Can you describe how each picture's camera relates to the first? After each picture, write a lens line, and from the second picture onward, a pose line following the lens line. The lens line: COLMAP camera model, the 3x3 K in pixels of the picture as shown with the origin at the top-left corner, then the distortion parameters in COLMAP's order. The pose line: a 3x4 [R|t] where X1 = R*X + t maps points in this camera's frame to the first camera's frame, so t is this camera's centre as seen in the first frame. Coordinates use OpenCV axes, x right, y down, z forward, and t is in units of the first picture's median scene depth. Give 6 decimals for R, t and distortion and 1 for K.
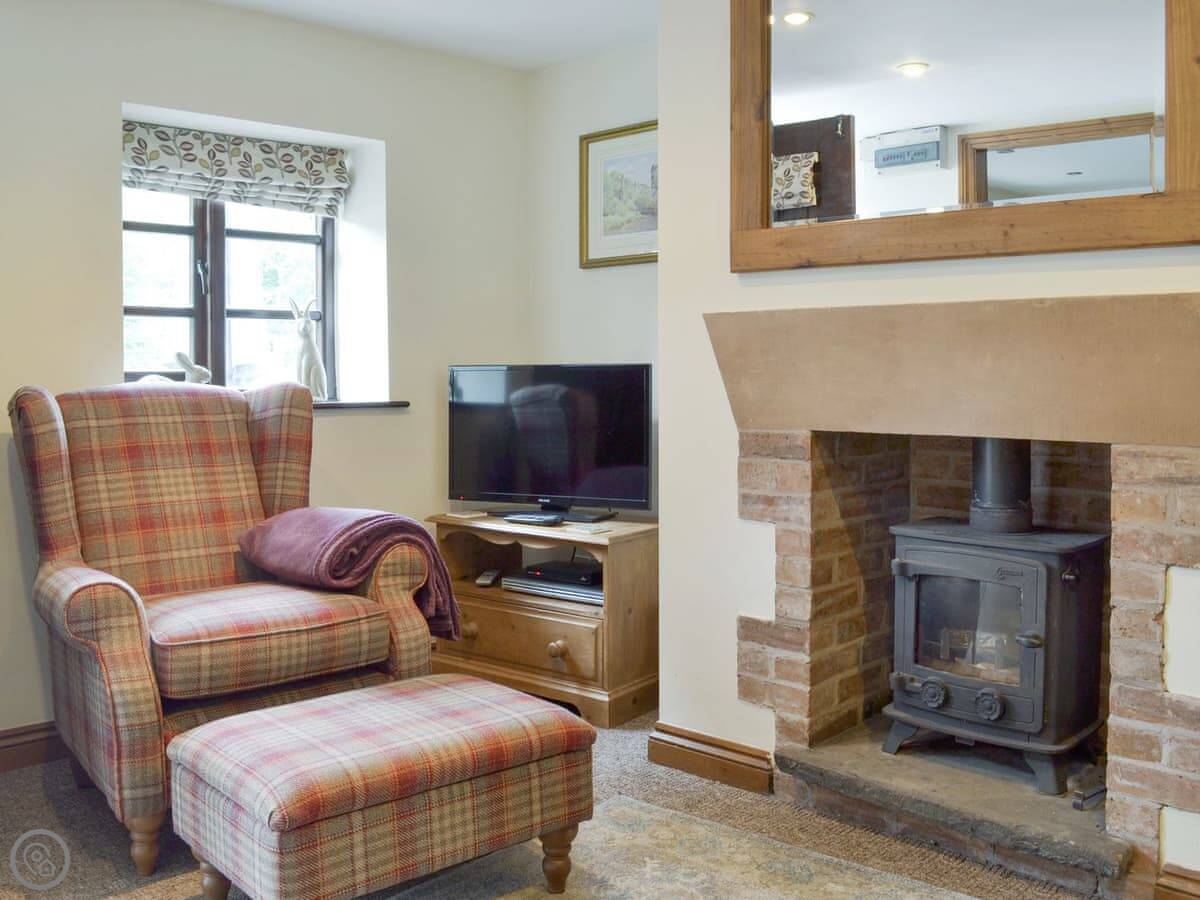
lens RADIAL K [[1180.4, 0, 600.1], [0, 1180.4, 413.1], [0, 0, 1]] dist [-0.025350, -0.005977]
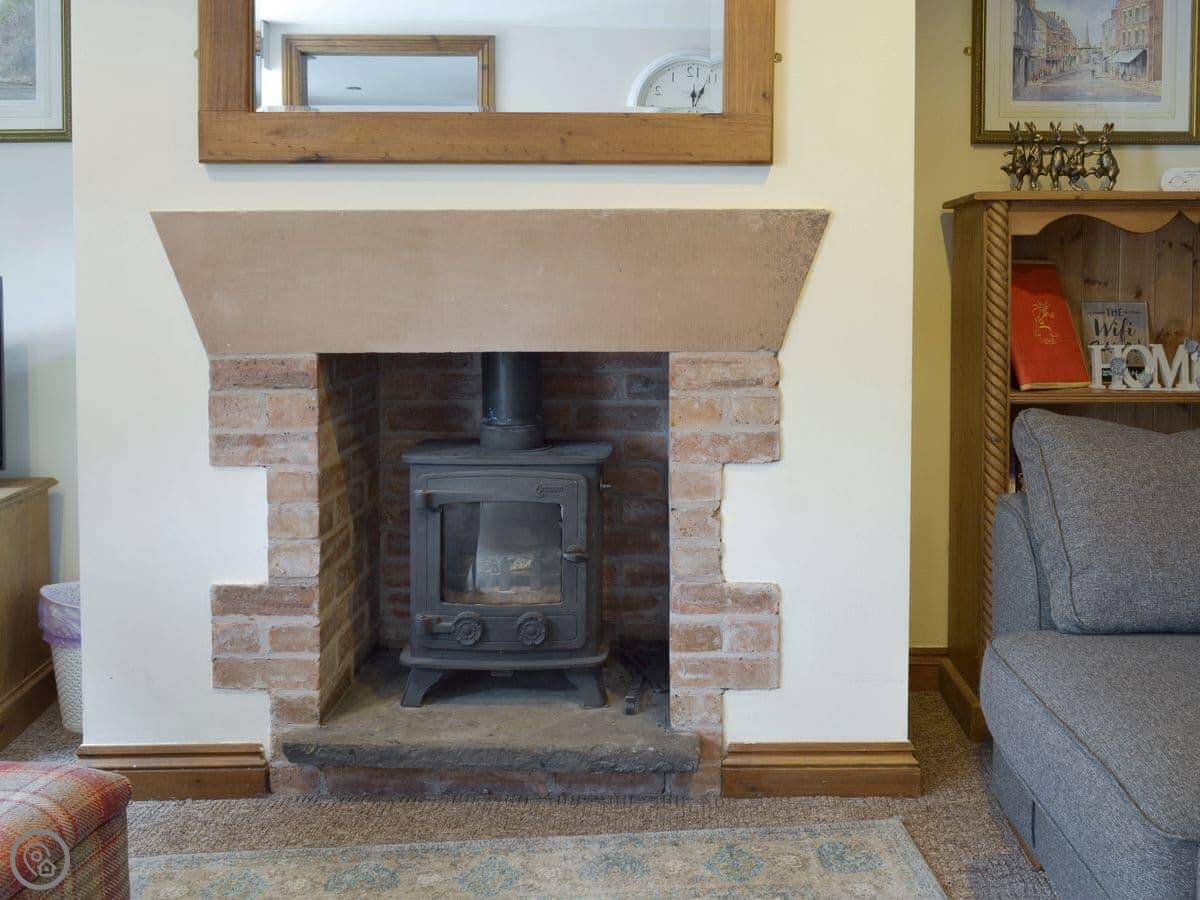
lens RADIAL K [[1150.9, 0, 625.5], [0, 1150.9, 317.9], [0, 0, 1]] dist [0.004530, 0.019331]
pose [[0.712977, -0.024647, 0.700754, -0.252445], [0.029922, 0.999541, 0.004712, -0.008415], [-0.700548, 0.017608, 0.713388, 0.252782]]
